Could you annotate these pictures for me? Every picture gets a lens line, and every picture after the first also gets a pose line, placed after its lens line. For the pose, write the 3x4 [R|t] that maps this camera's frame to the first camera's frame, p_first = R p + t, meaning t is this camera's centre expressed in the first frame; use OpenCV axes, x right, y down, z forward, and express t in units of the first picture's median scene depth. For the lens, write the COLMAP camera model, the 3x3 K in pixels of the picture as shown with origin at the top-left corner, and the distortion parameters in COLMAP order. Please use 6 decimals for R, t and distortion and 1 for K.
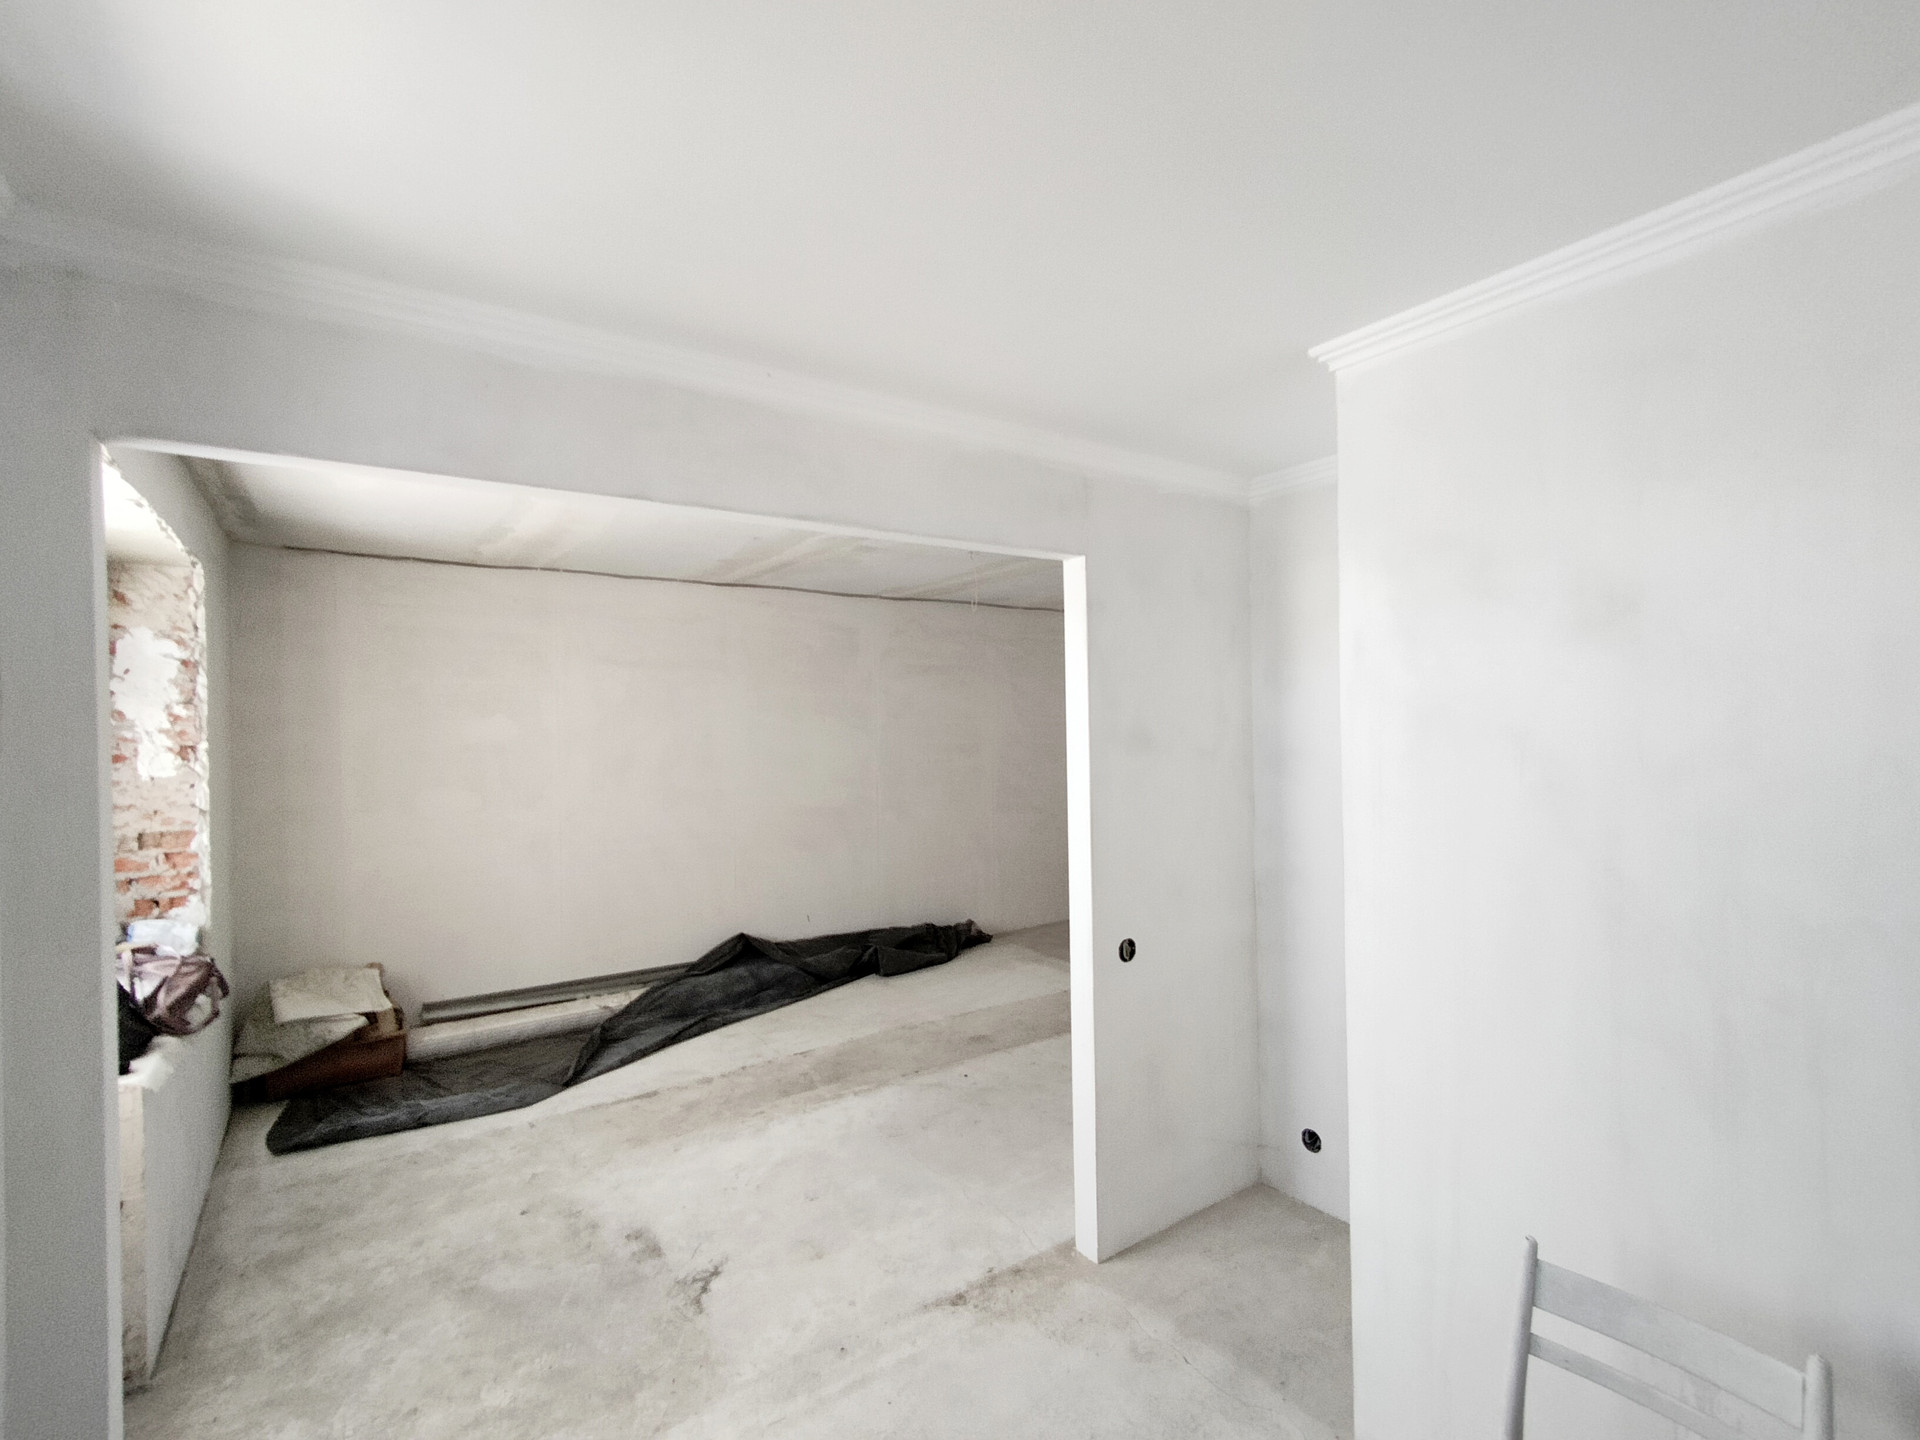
lens RADIAL K [[889.4, 0, 980.4], [0, 889.4, 711.7], [0, 0, 1]] dist [-0.001629, 0.005375]
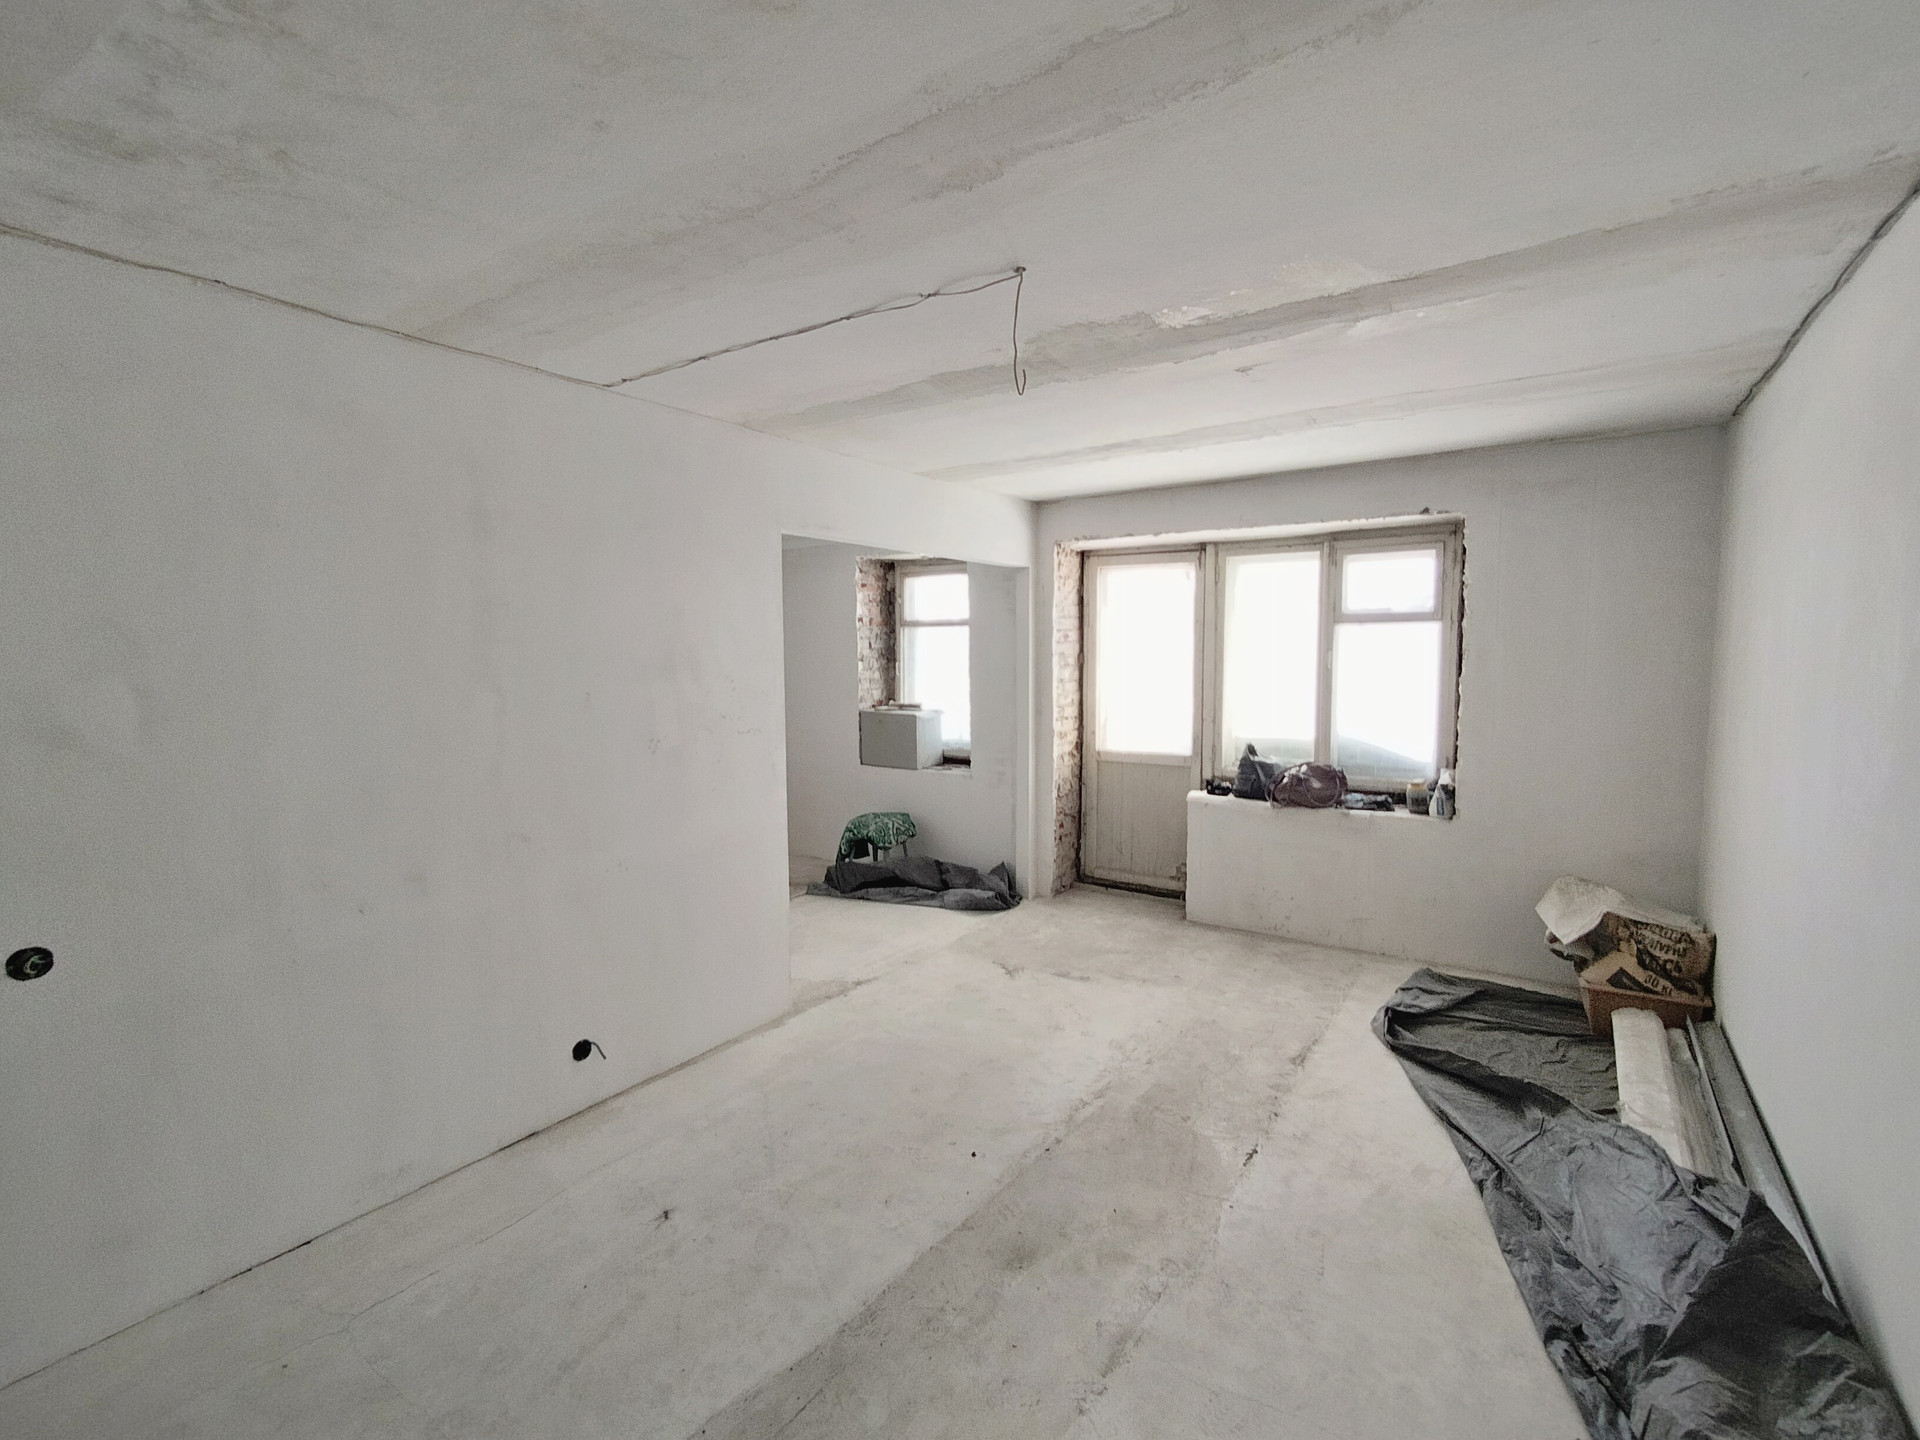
lens RADIAL K [[889.4, 0, 963.1], [0, 889.4, 719.6], [0, 0, 1]] dist [-0.001629, 0.005375]
pose [[-0.940271, 0.048036, -0.337020, 0.242792], [0.025336, 0.997123, 0.071436, 0.029116], [0.339482, 0.058630, -0.938784, 1.903774]]
